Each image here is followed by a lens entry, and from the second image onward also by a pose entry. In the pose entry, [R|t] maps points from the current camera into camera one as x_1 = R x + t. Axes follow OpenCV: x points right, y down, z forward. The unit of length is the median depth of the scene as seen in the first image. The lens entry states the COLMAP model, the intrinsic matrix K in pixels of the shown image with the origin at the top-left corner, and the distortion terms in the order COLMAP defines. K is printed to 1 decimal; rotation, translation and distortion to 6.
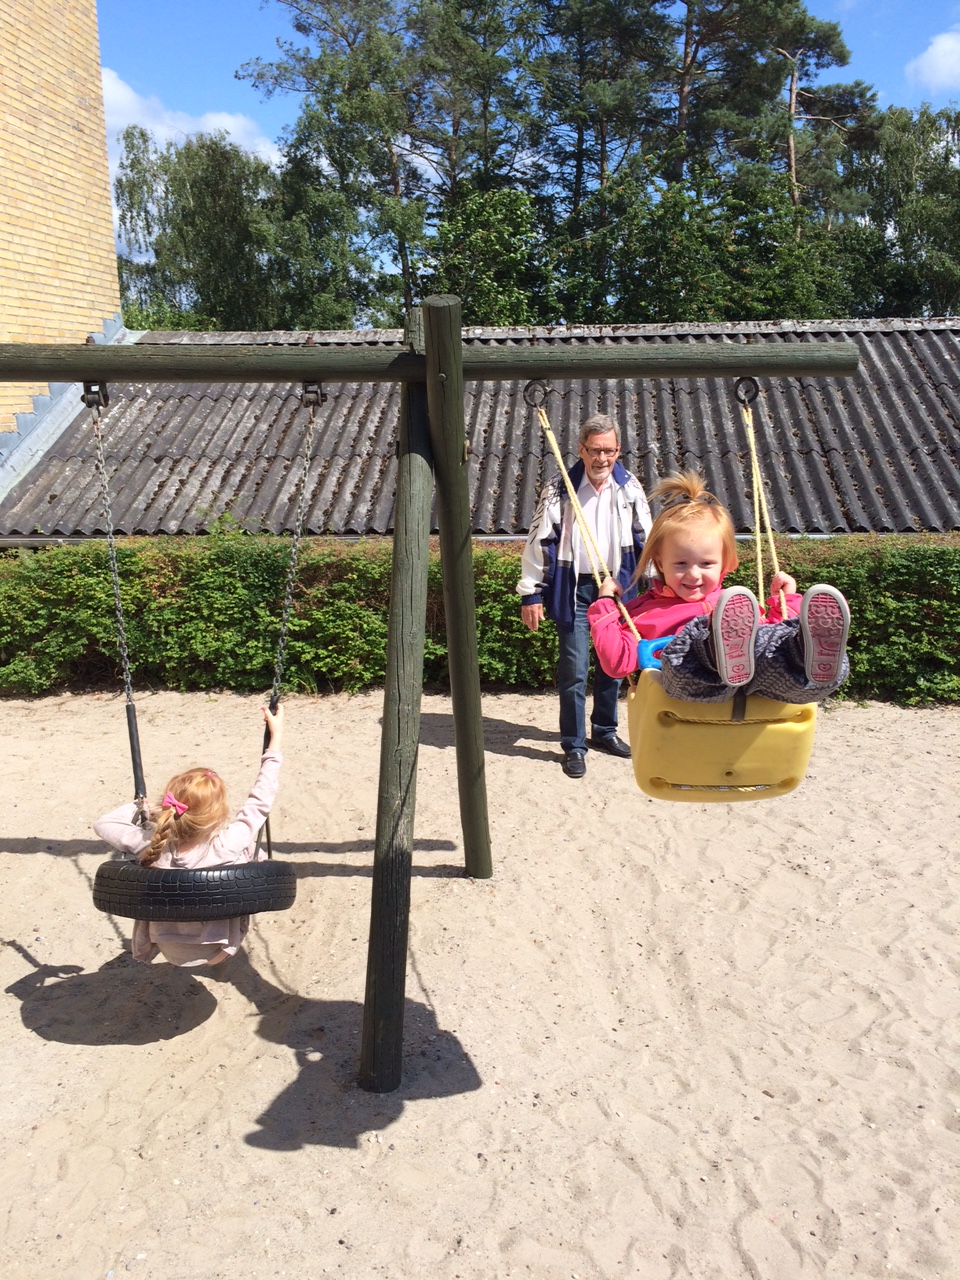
lens RADIAL K [[1199.4, 0, 479.6], [0, 1199.4, 617.7], [0, 0, 1]] dist [0.113677, -0.210019]
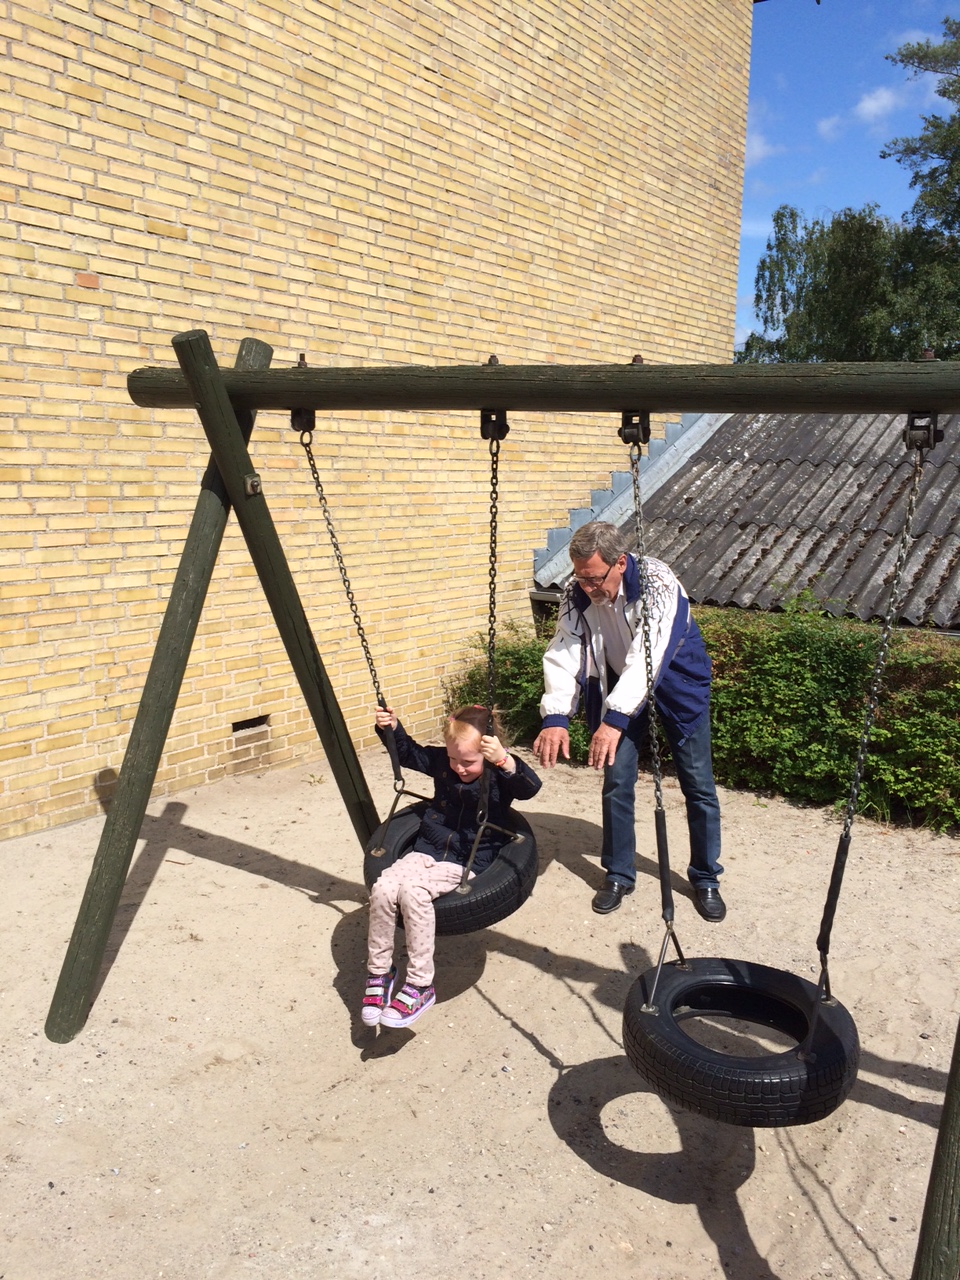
lens RADIAL K [[1199.4, 0, 479.6], [0, 1199.4, 617.7], [0, 0, 1]] dist [0.113677, -0.210019]
pose [[0.880523, 0.107166, -0.461730, -0.013271], [-0.134862, 0.990488, -0.027294, -0.011023], [0.454413, 0.086303, 0.886600, 0.117840]]
